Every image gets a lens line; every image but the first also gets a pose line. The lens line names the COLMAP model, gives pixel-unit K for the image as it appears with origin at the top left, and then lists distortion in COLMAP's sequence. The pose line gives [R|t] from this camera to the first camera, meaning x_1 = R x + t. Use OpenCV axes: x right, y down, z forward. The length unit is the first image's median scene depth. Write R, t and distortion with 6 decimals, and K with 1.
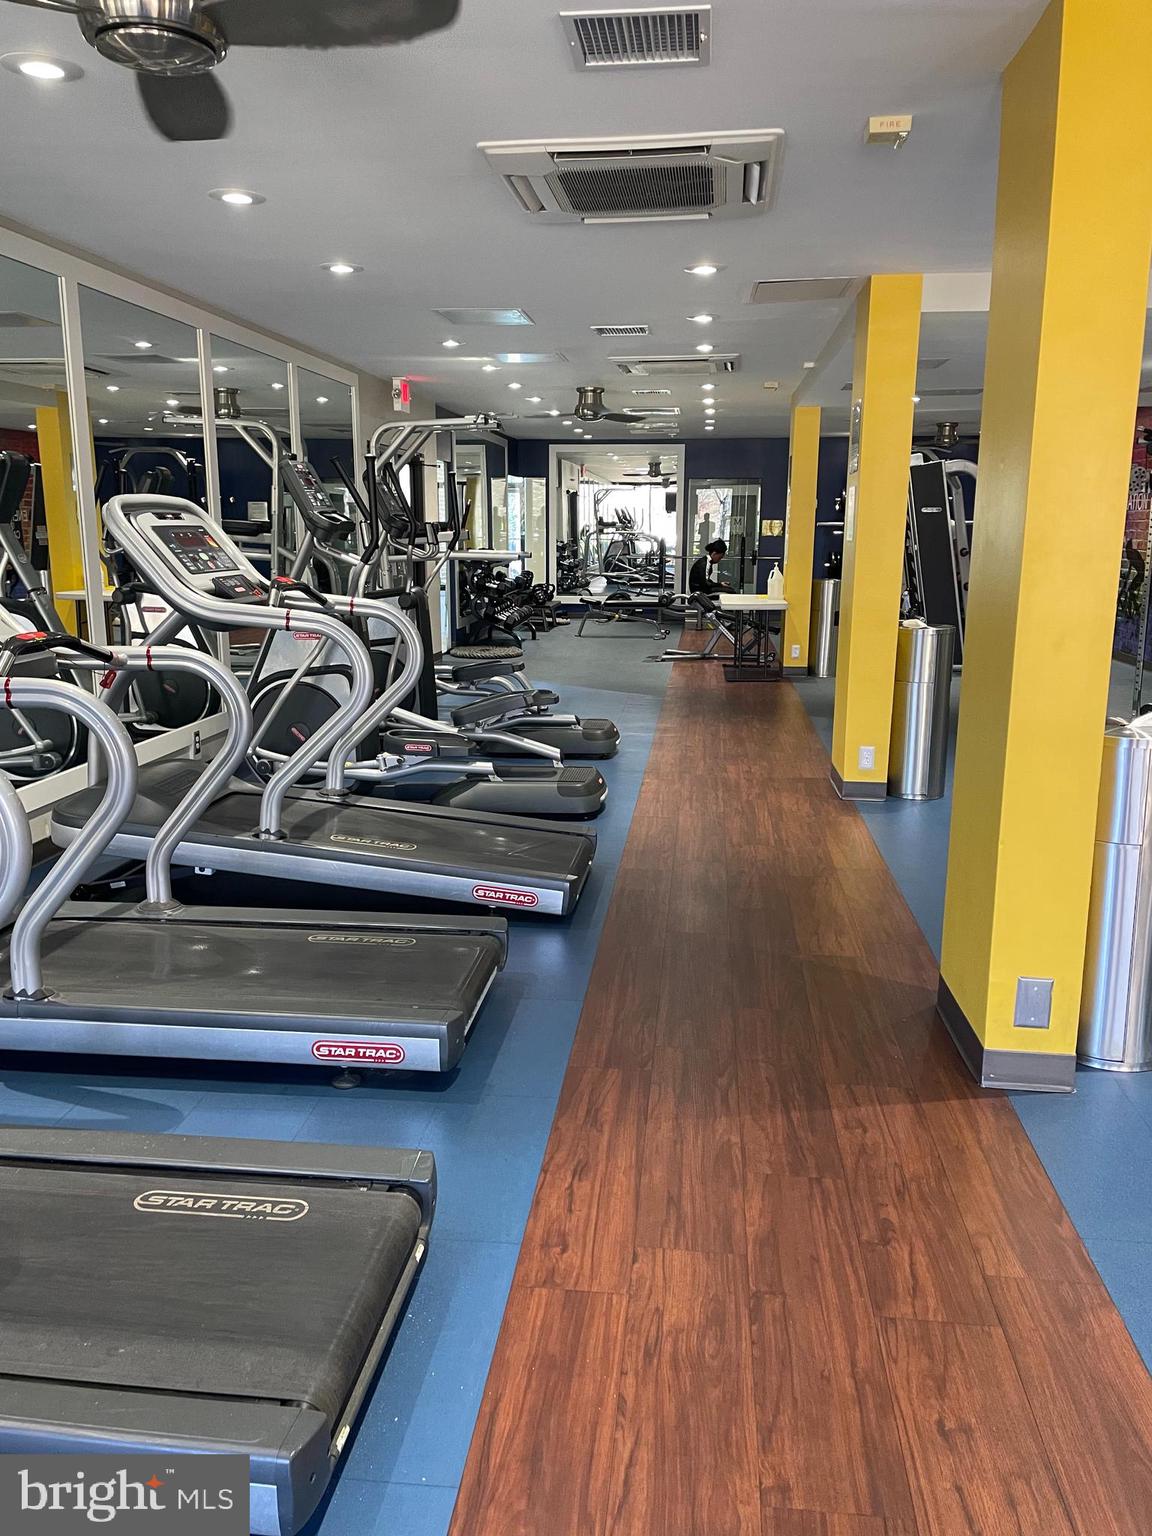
lens RADIAL K [[1146.9, 0, 564.0], [0, 1146.9, 772.3], [0, 0, 1]] dist [0.070389, -0.092926]
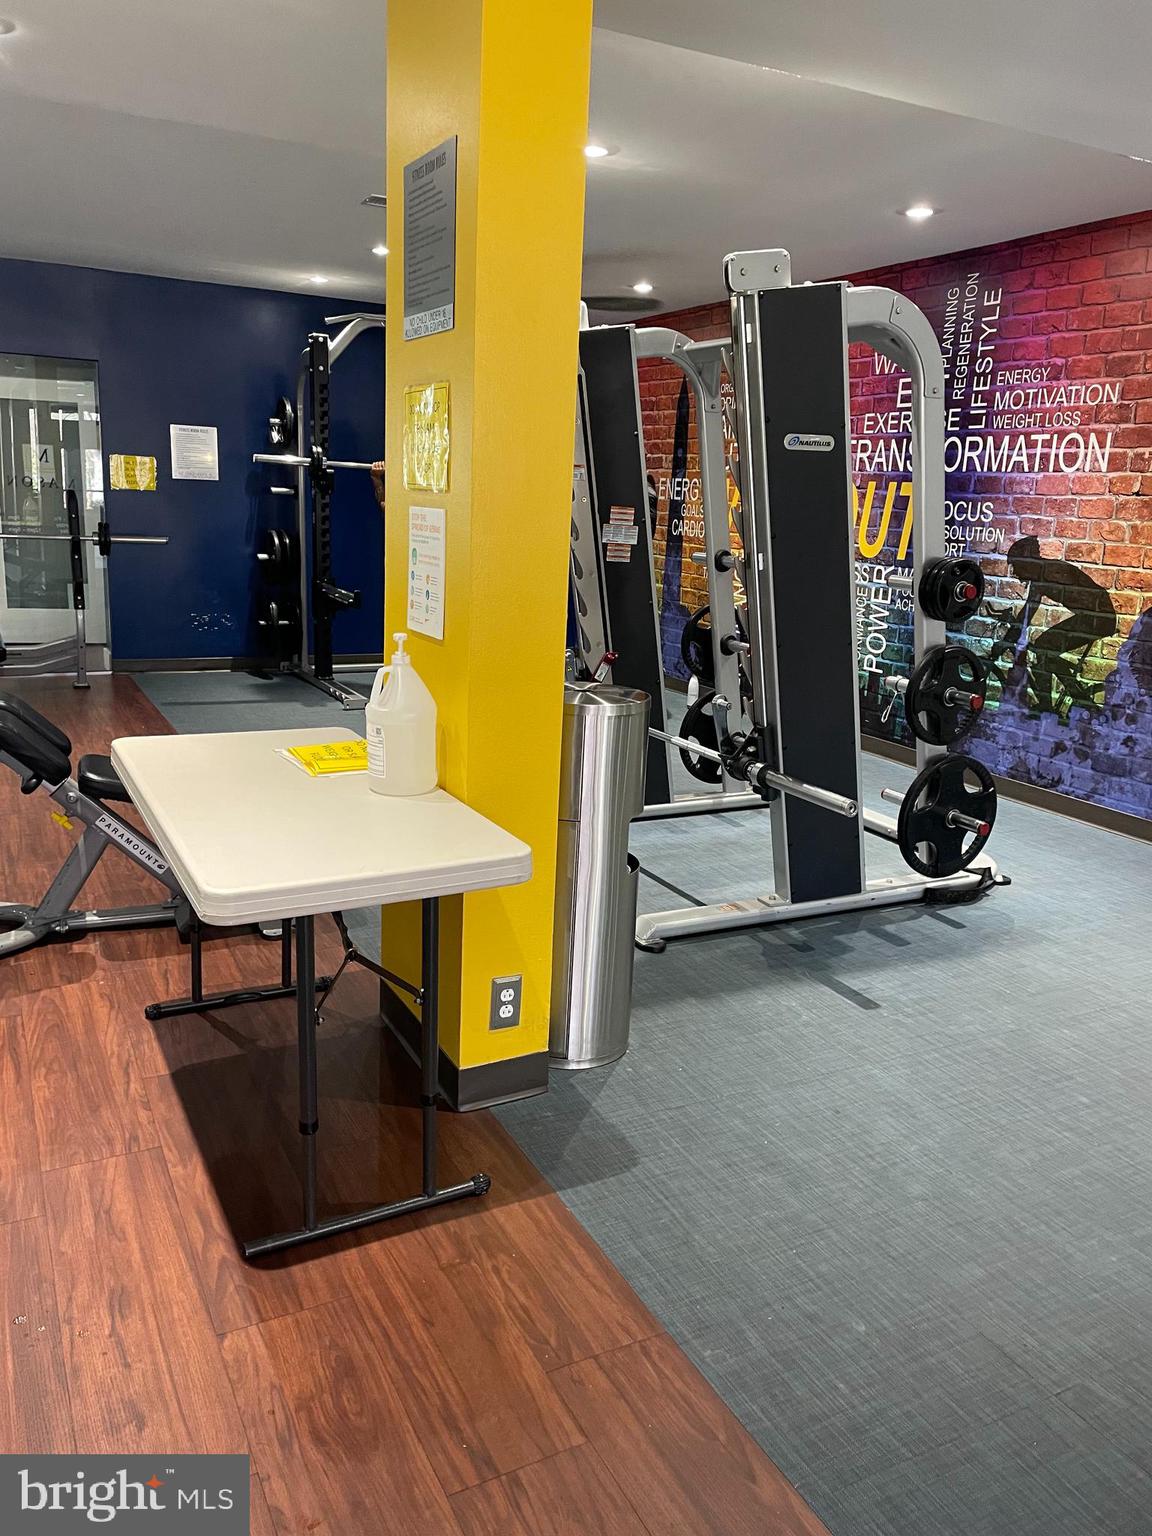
lens RADIAL K [[1146.9, 0, 580.3], [0, 1146.9, 761.5], [0, 0, 1]] dist [0.070389, -0.092926]
pose [[0.819679, -0.096461, 0.564642, 0.037940], [0.079622, 0.995337, 0.054452, -0.075255], [-0.567262, 0.000325, 0.823537, 0.359742]]
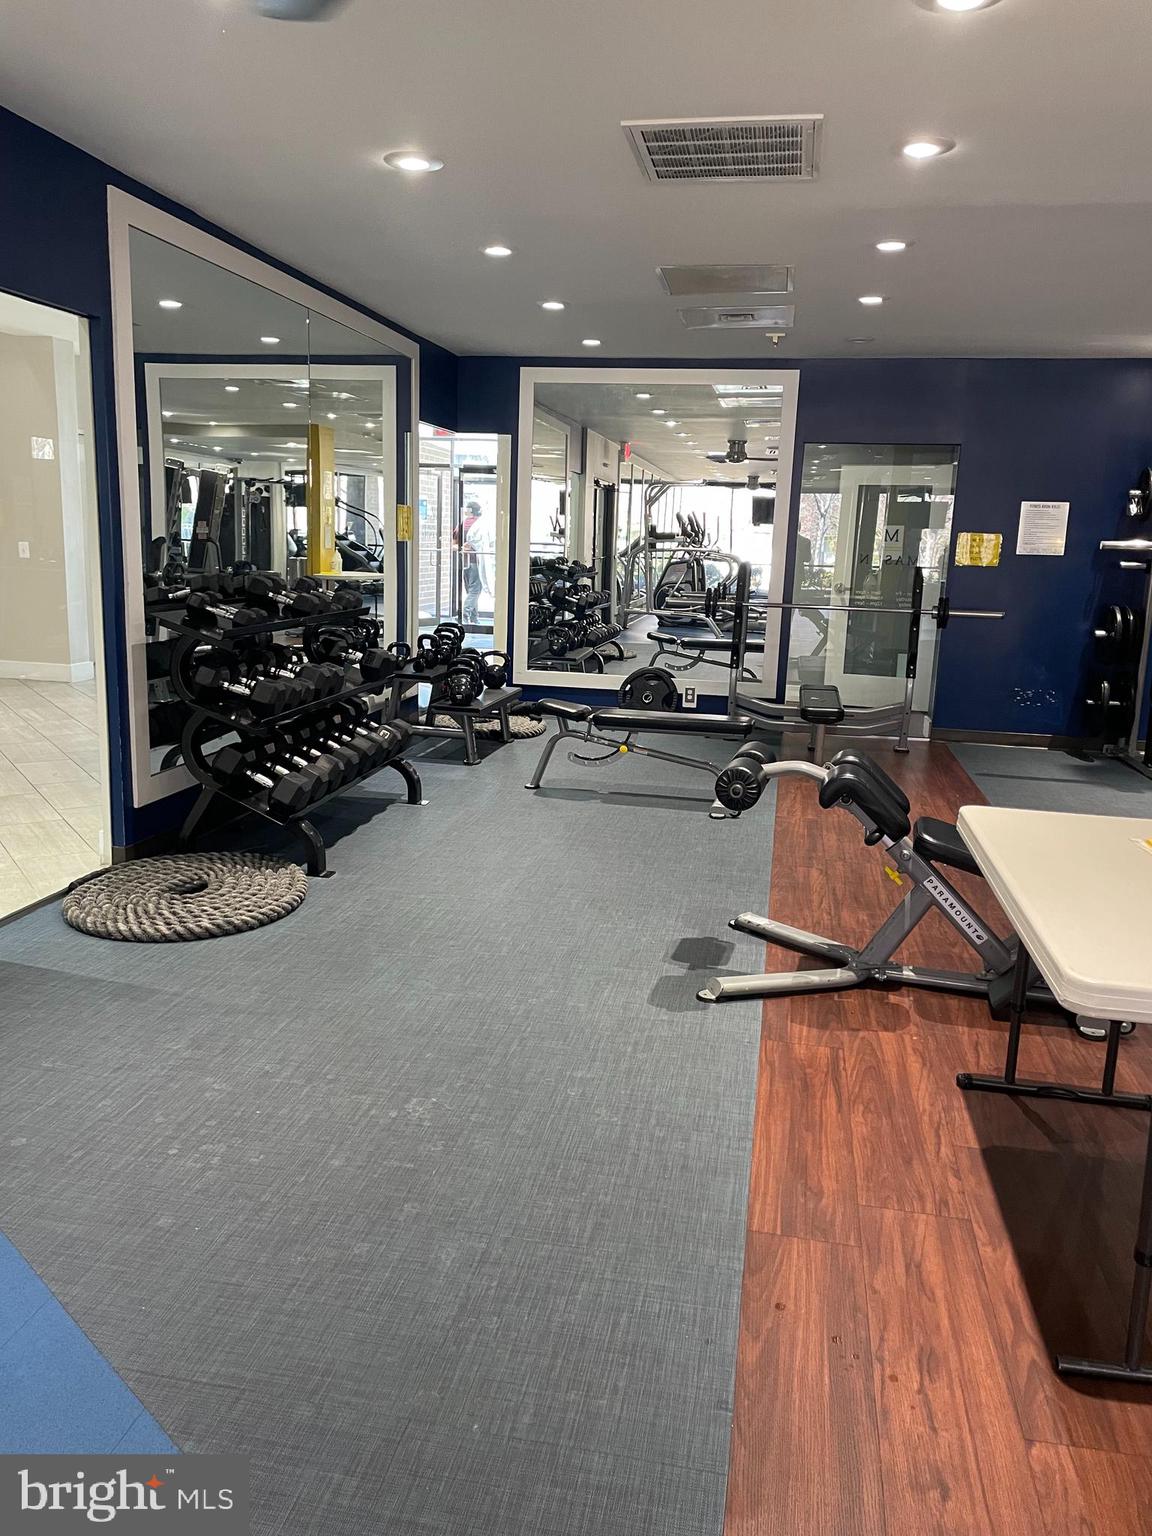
lens RADIAL K [[1146.9, 0, 574.1], [0, 1146.9, 756.4], [0, 0, 1]] dist [0.070389, -0.092926]
pose [[0.997443, 0.043511, -0.056700, 0.031784], [-0.044916, 0.998709, -0.023734, -0.075383], [0.055594, 0.026220, 0.998109, 0.360565]]
